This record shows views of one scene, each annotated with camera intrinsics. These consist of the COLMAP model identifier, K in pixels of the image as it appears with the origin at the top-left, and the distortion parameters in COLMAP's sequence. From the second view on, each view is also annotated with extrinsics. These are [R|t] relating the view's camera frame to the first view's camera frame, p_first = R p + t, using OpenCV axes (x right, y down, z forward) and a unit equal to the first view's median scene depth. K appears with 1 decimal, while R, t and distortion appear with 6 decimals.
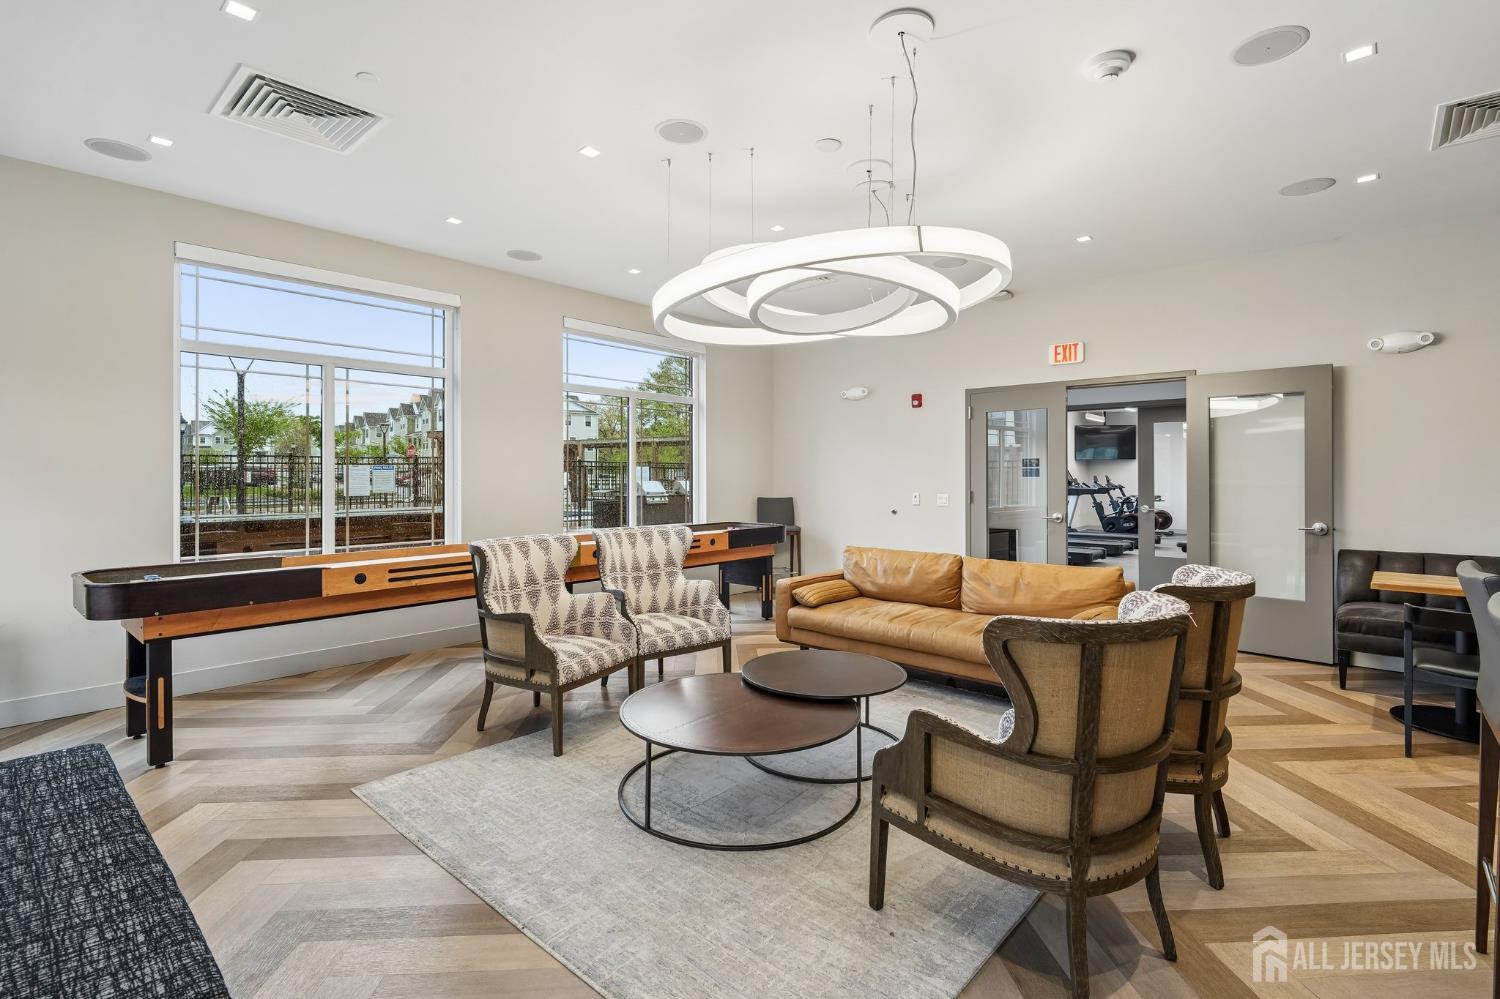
lens RADIAL K [[702.9, 0, 749.8], [0, 702.9, 470.4], [0, 0, 1]] dist [0.000739, 0.000198]
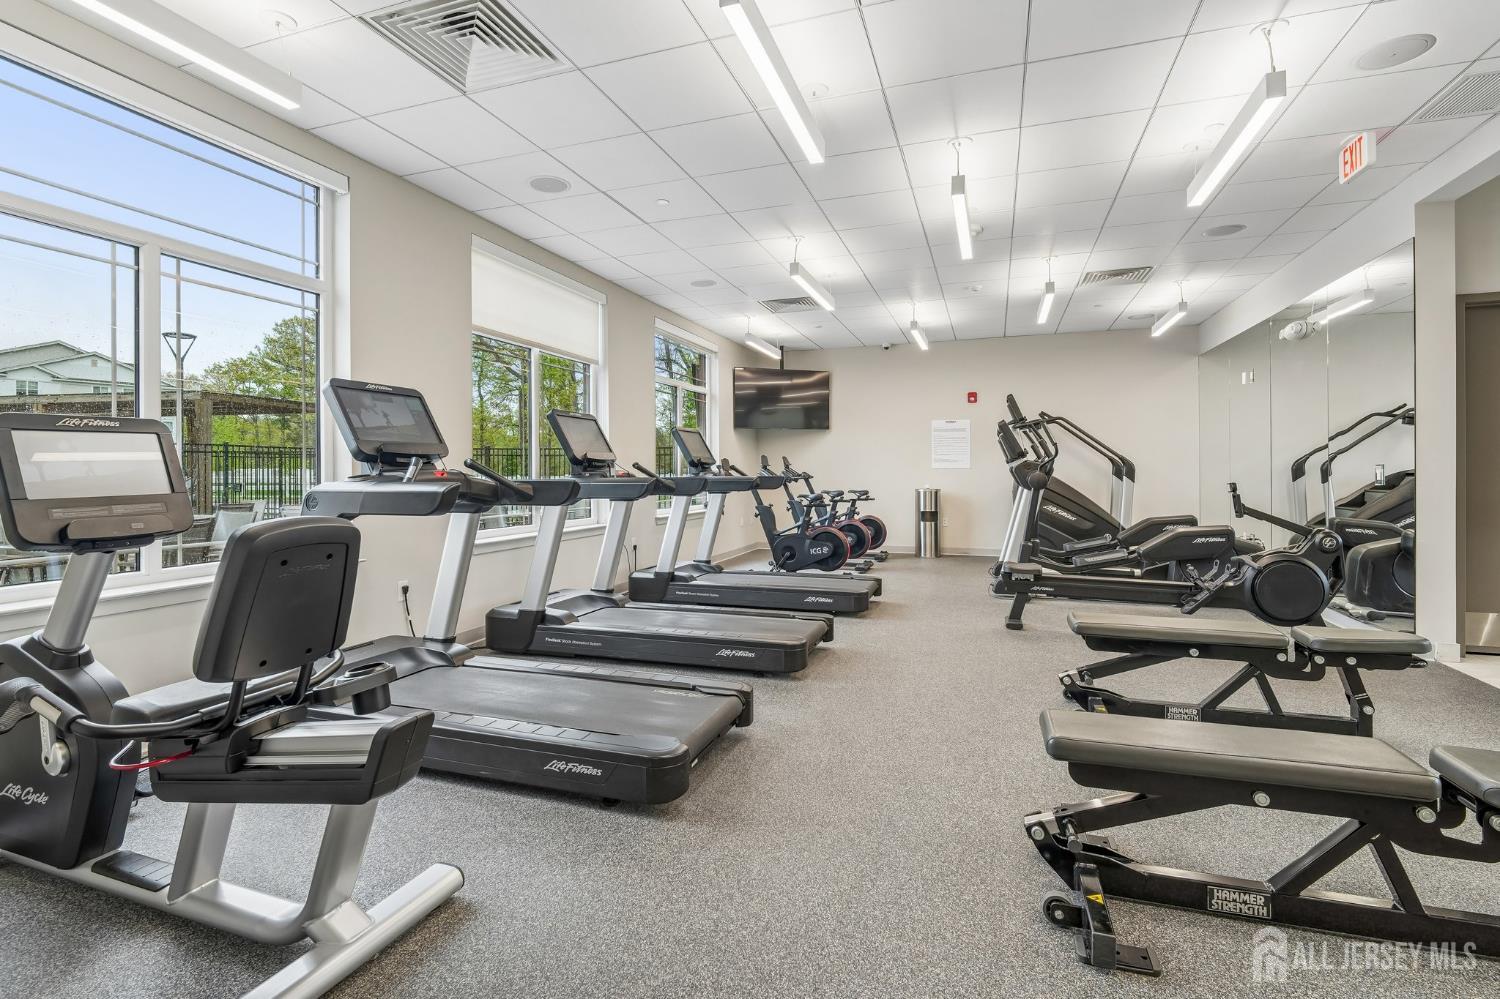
lens RADIAL K [[702.9, 0, 749.8], [0, 702.9, 470.4], [0, 0, 1]] dist [0.000739, 0.000198]
pose [[0.922097, -0.002778, 0.386949, 0.280229], [0.002015, 0.999995, 0.002376, 0.018122], [-0.386954, -0.001411, 0.922098, 0.522053]]
